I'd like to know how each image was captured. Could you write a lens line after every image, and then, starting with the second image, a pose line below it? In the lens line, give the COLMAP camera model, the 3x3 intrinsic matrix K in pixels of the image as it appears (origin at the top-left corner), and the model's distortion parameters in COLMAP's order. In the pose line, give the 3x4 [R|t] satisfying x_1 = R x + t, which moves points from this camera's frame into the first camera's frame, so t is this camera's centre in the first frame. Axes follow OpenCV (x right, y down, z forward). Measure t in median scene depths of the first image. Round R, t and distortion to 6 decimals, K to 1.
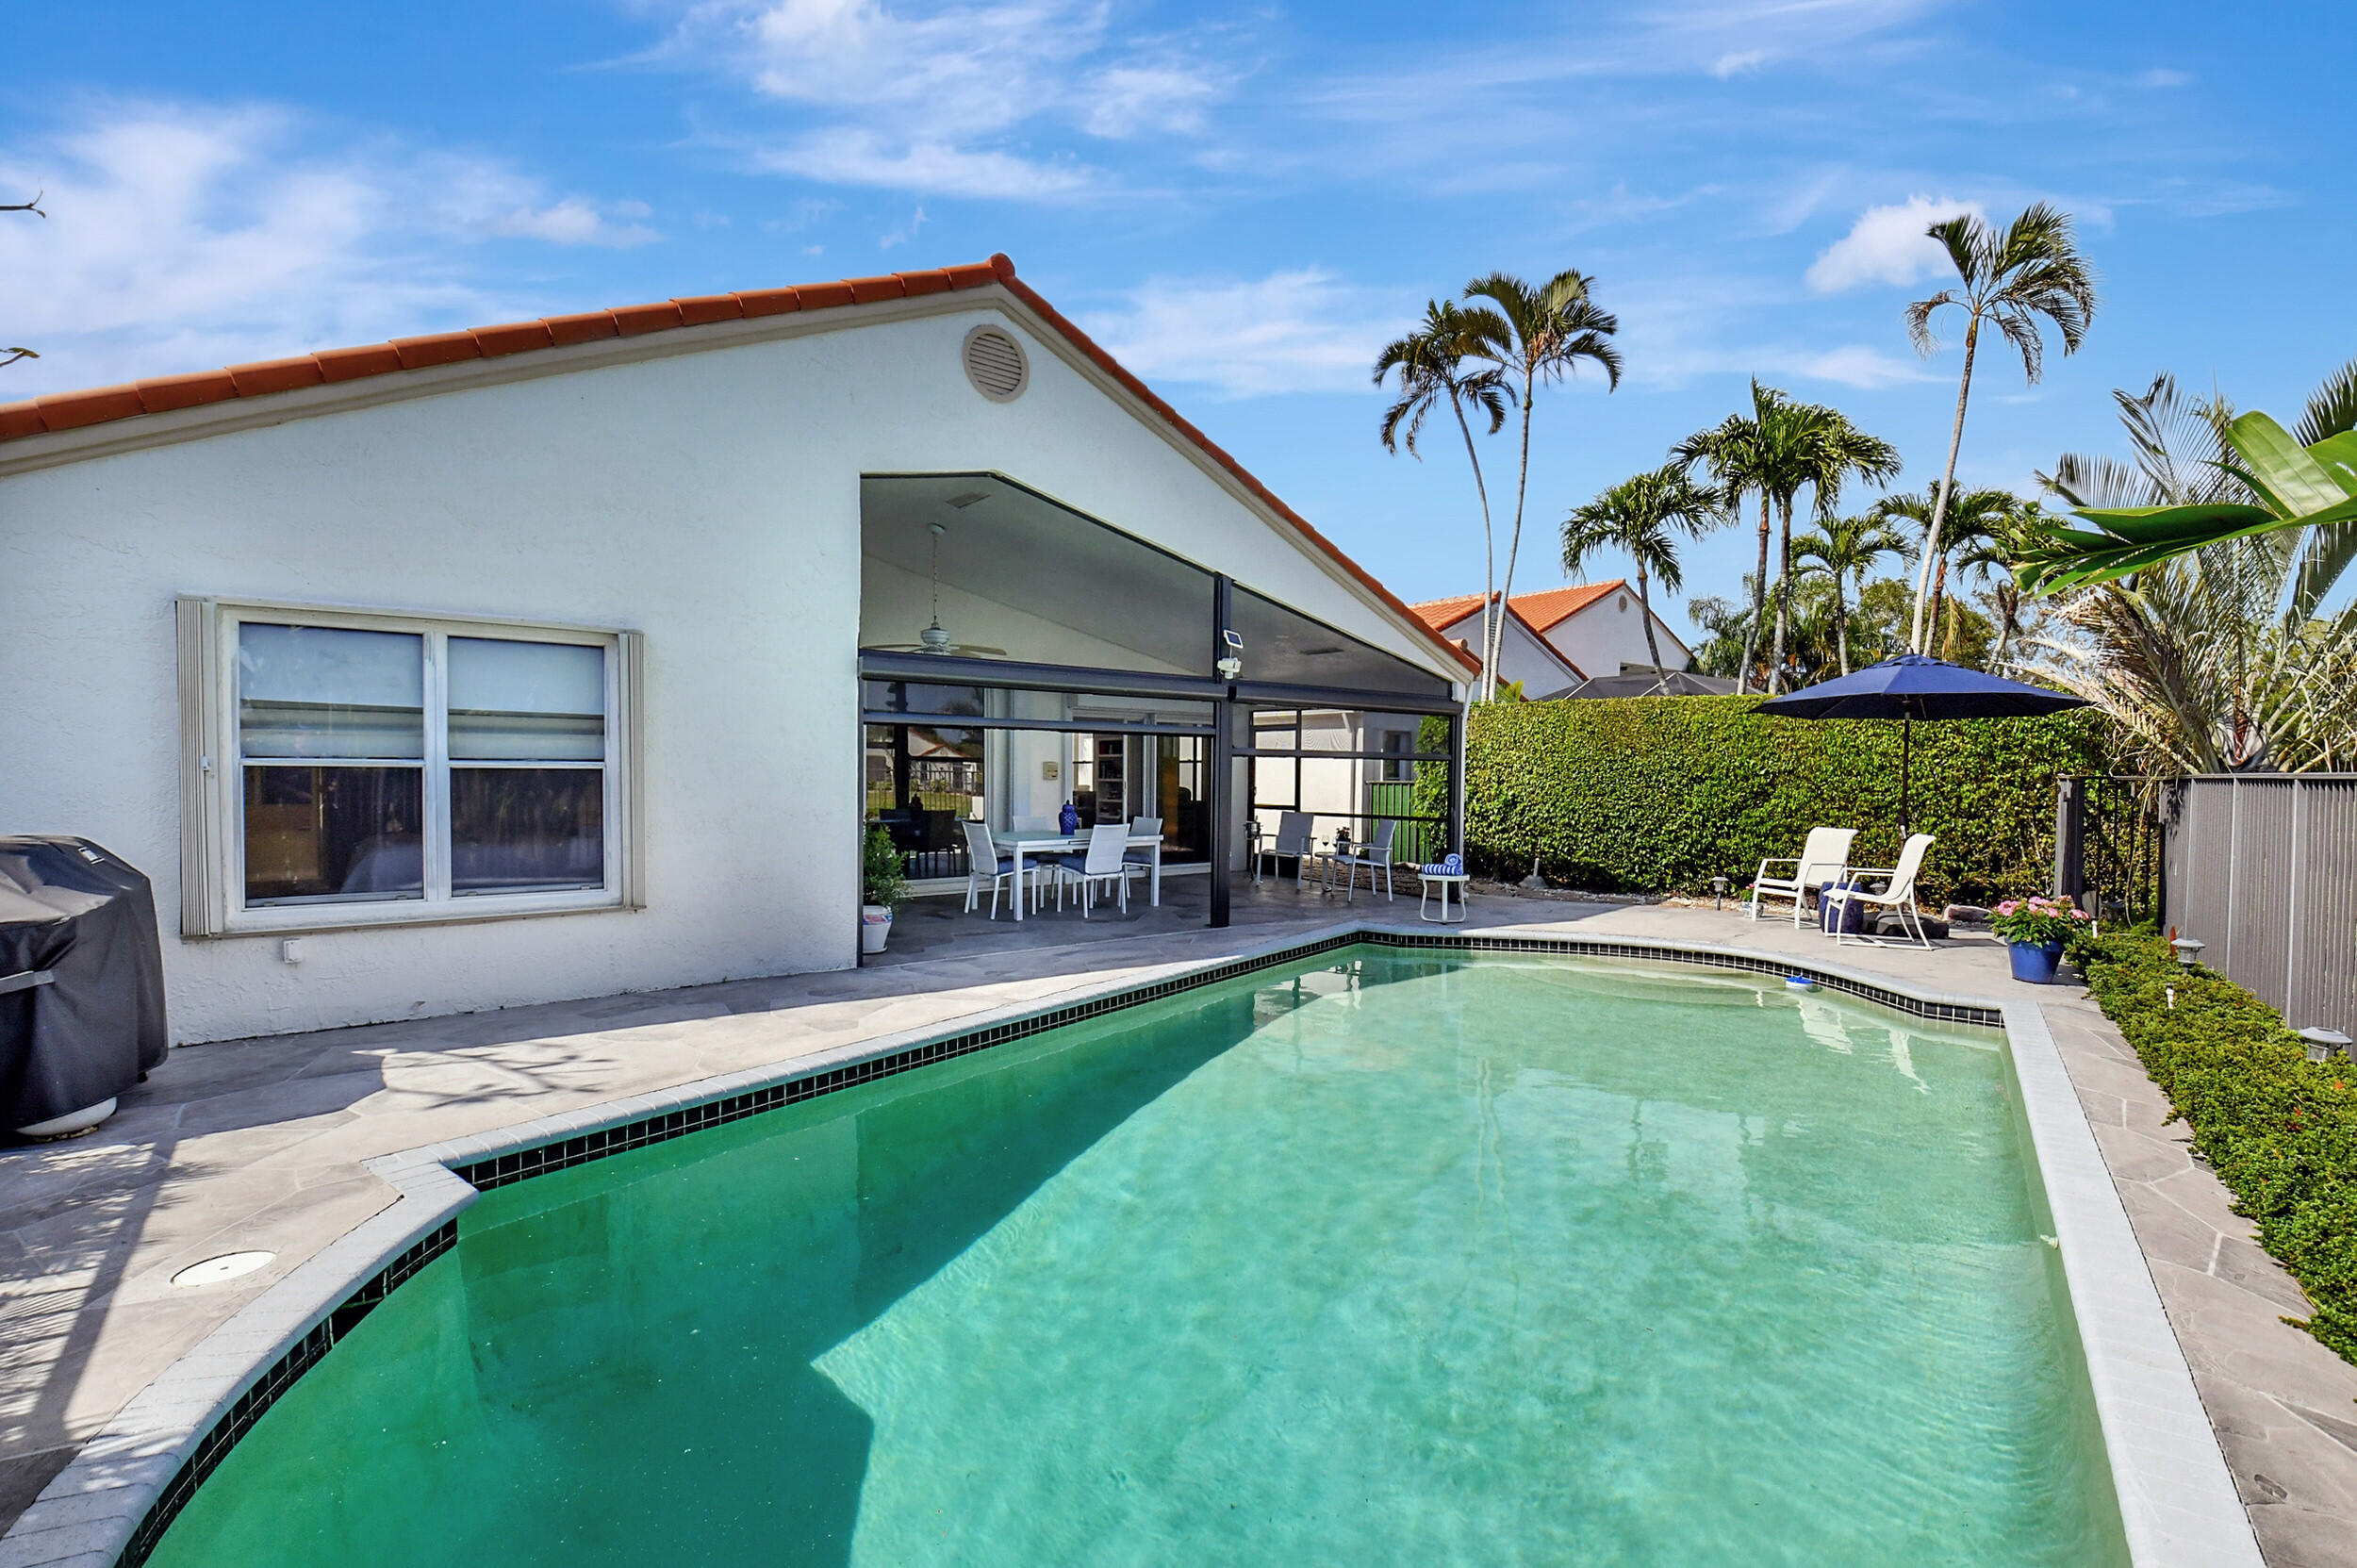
lens RADIAL K [[1038.2, 0, 1191.4], [0, 1038.2, 776.8], [0, 0, 1]] dist [0.002023, -0.015908]
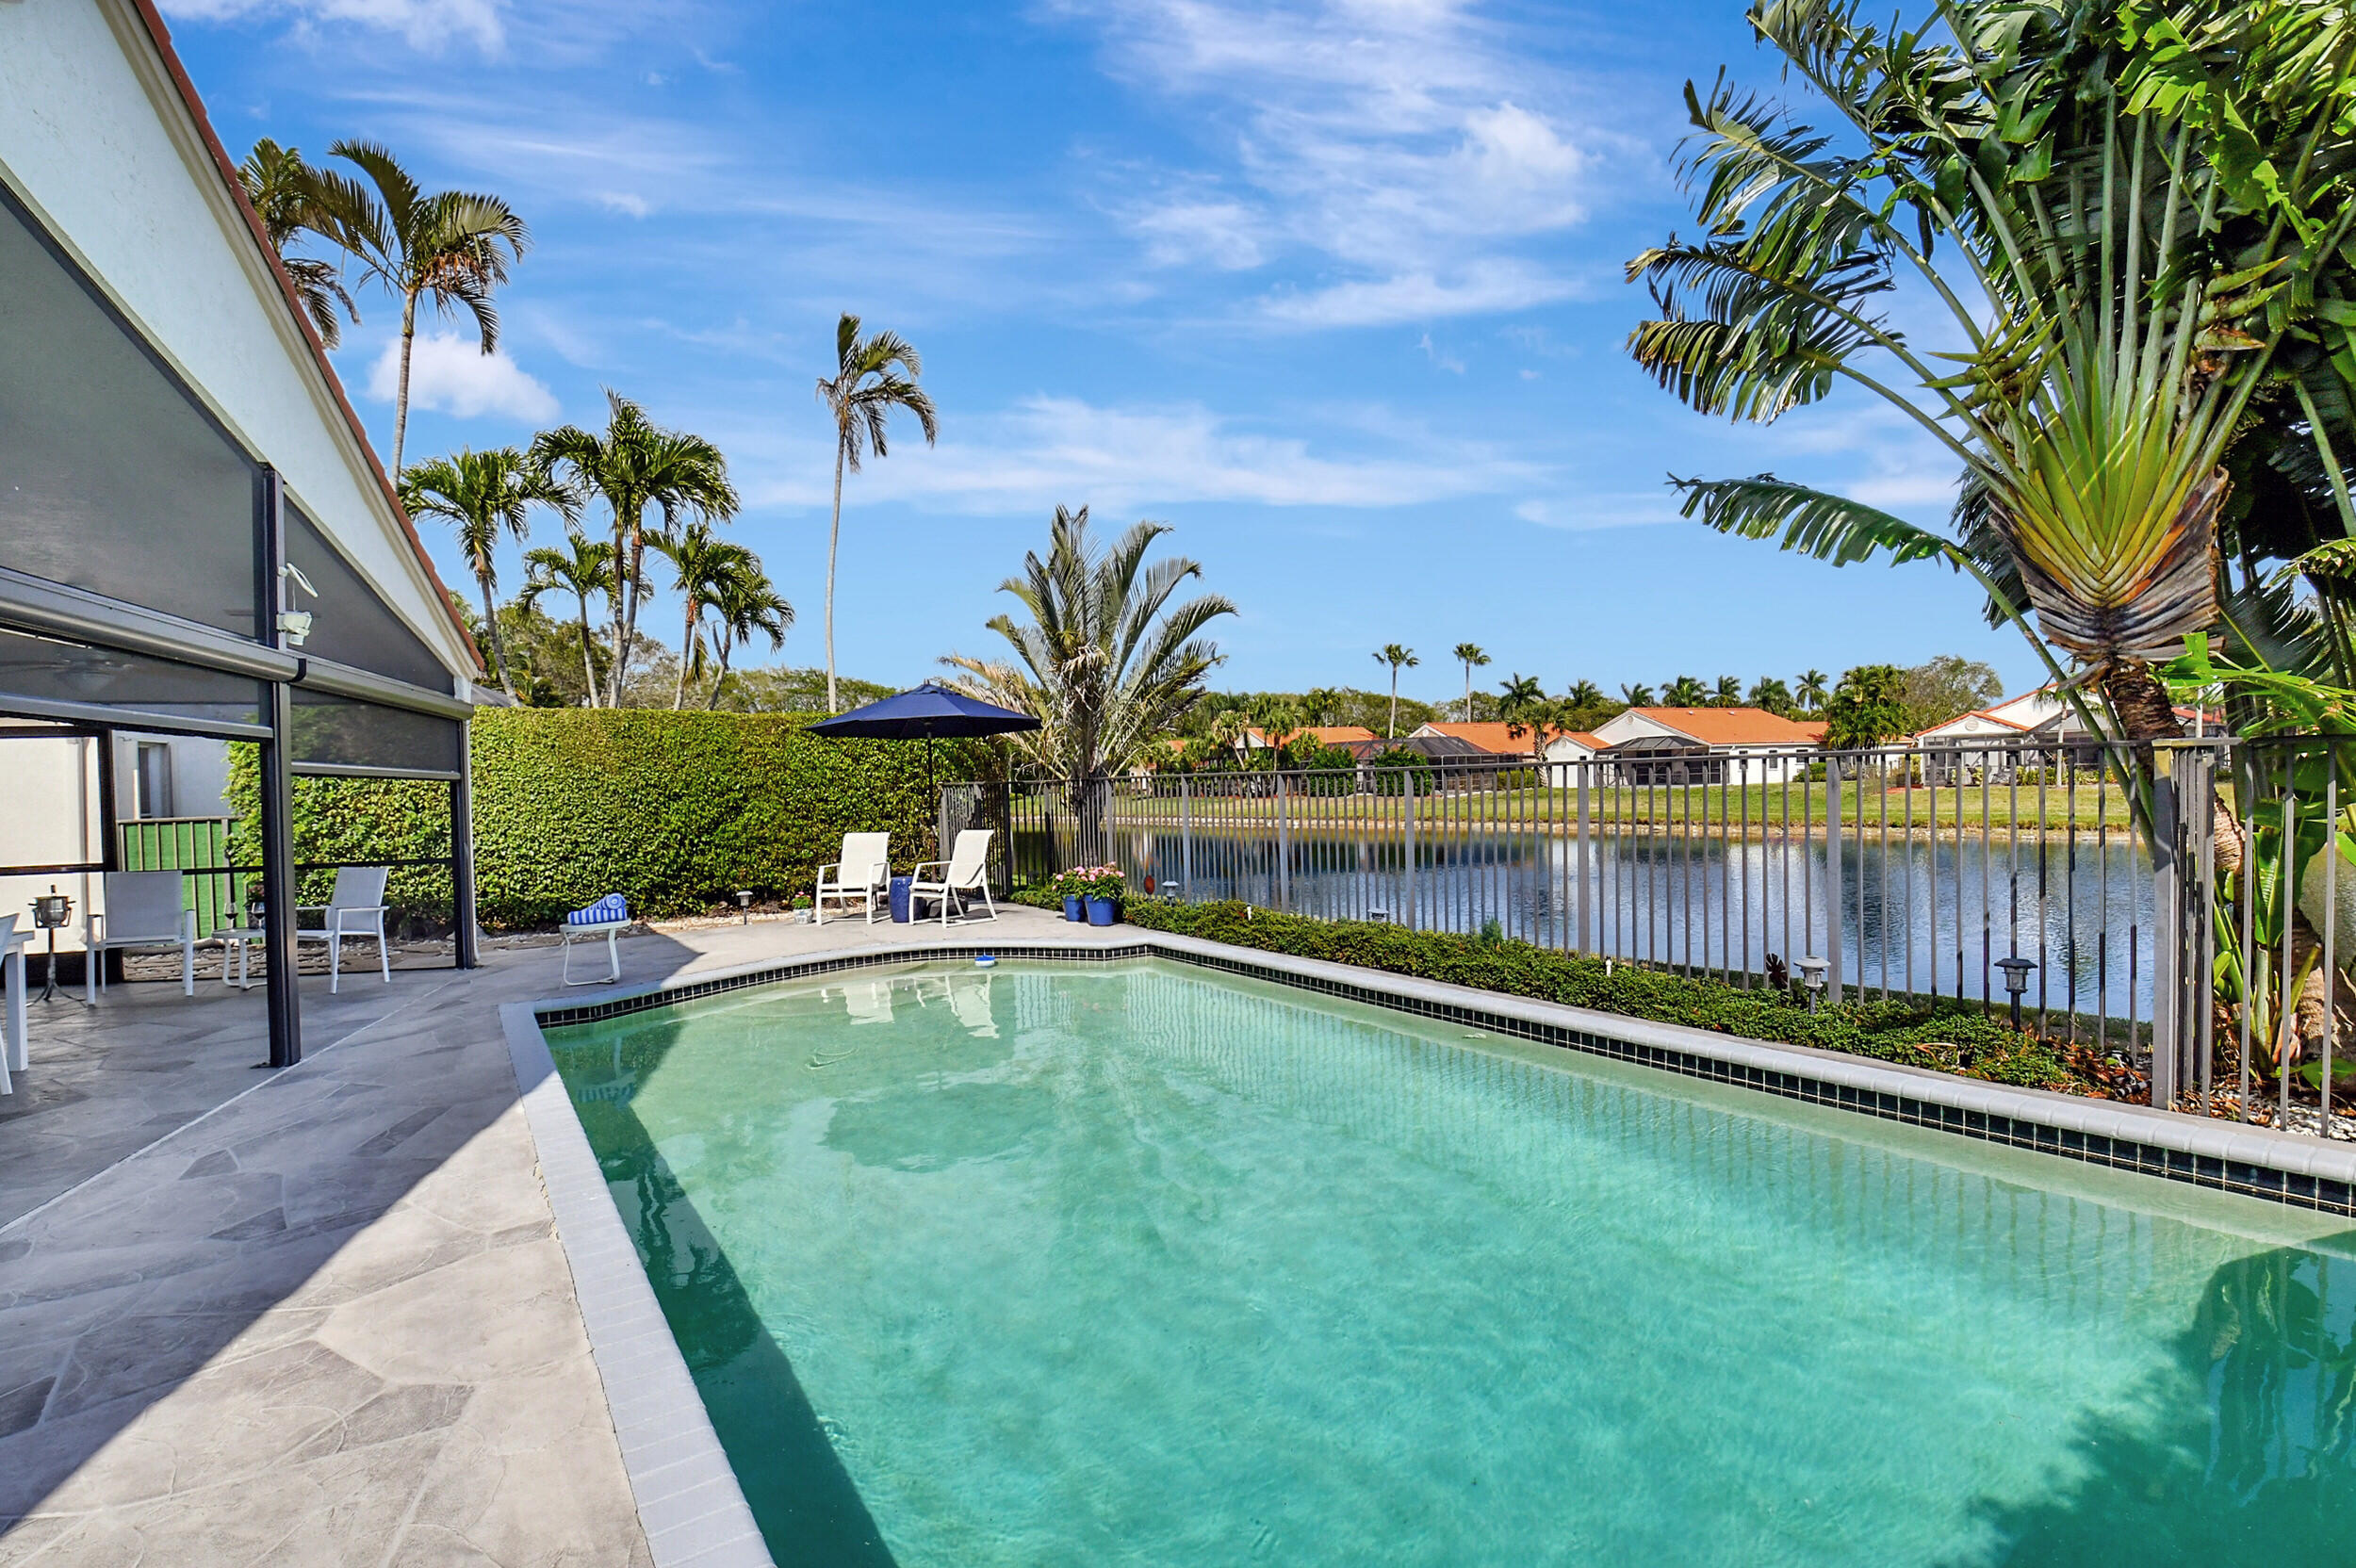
lens RADIAL K [[1037.6, 0, 1162.3], [0, 1037.6, 781.3], [0, 0, 1]] dist [0.002023, -0.015908]
pose [[0.335277, -0.017320, 0.941961, -0.277004], [0.034908, 0.999373, 0.005951, -0.001751], [-0.941473, 0.030887, 0.335671, 0.256807]]
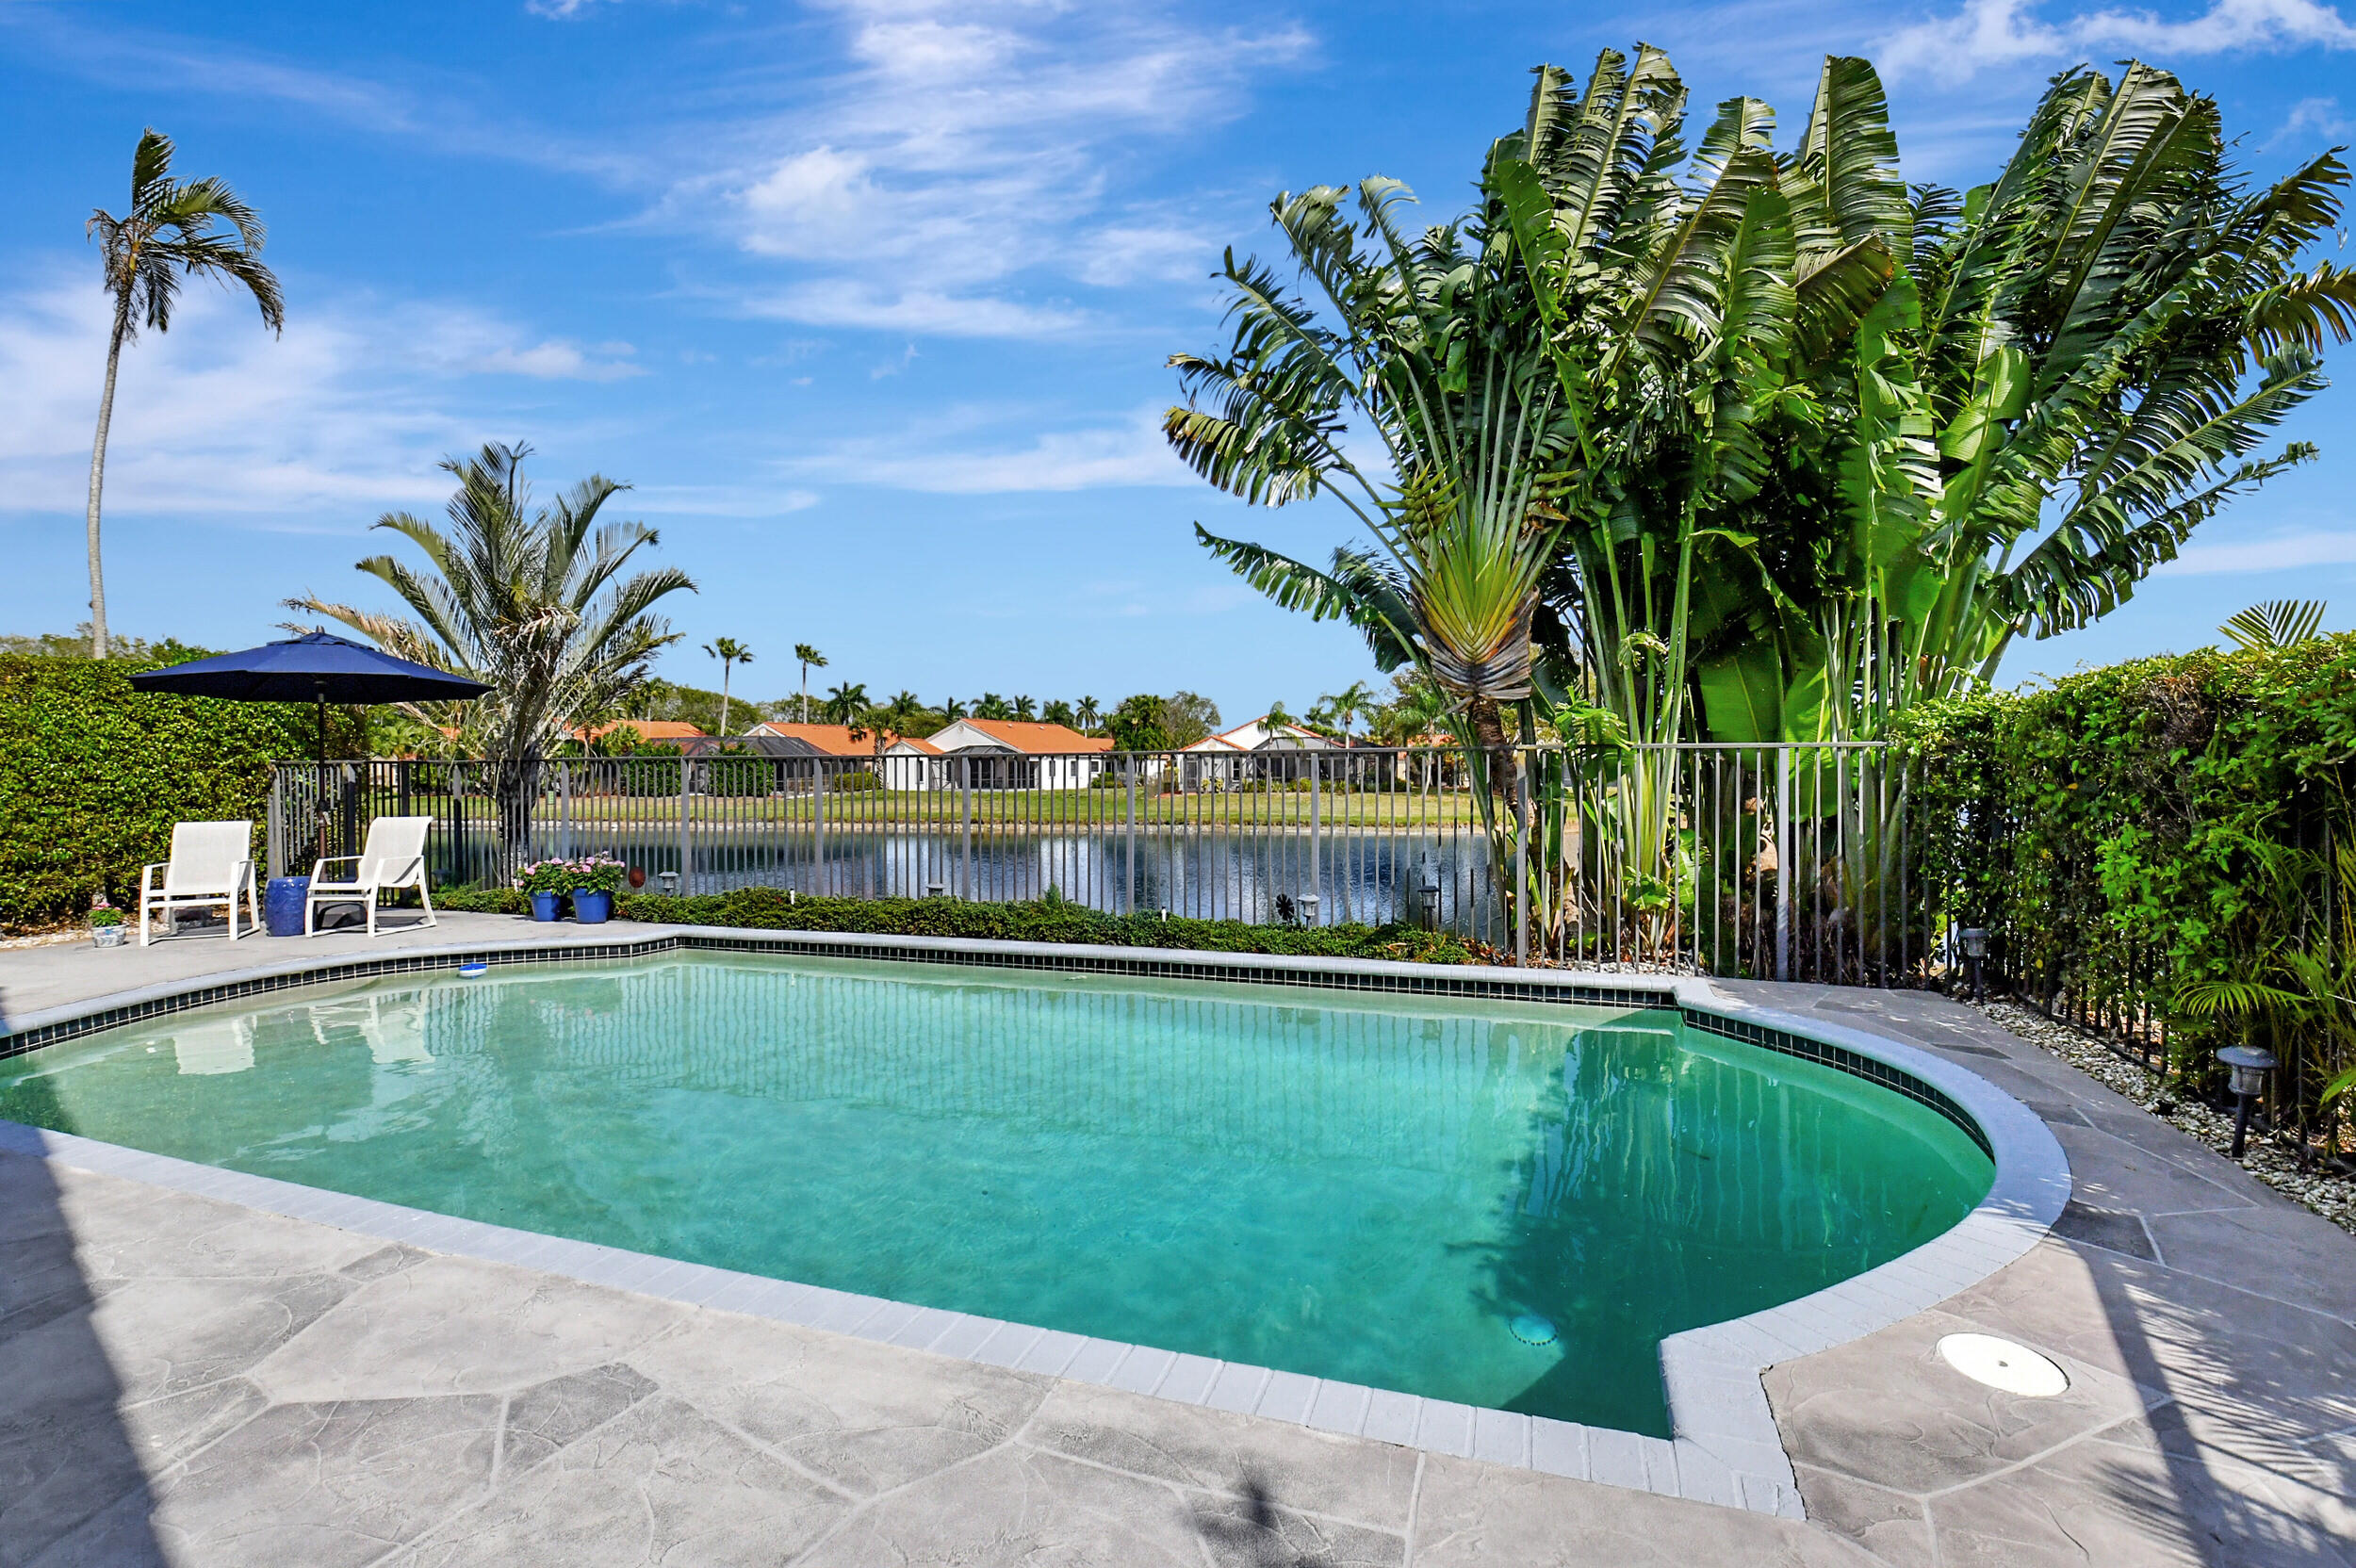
lens RADIAL K [[1037.6, 0, 1161.0], [0, 1037.6, 761.3], [0, 0, 1]] dist [0.002023, -0.015908]
pose [[-0.287672, 0.004674, 0.957718, -0.336422], [0.007608, 0.999968, -0.002594, 0.006772], [-0.957699, 0.006540, -0.287698, 0.407132]]
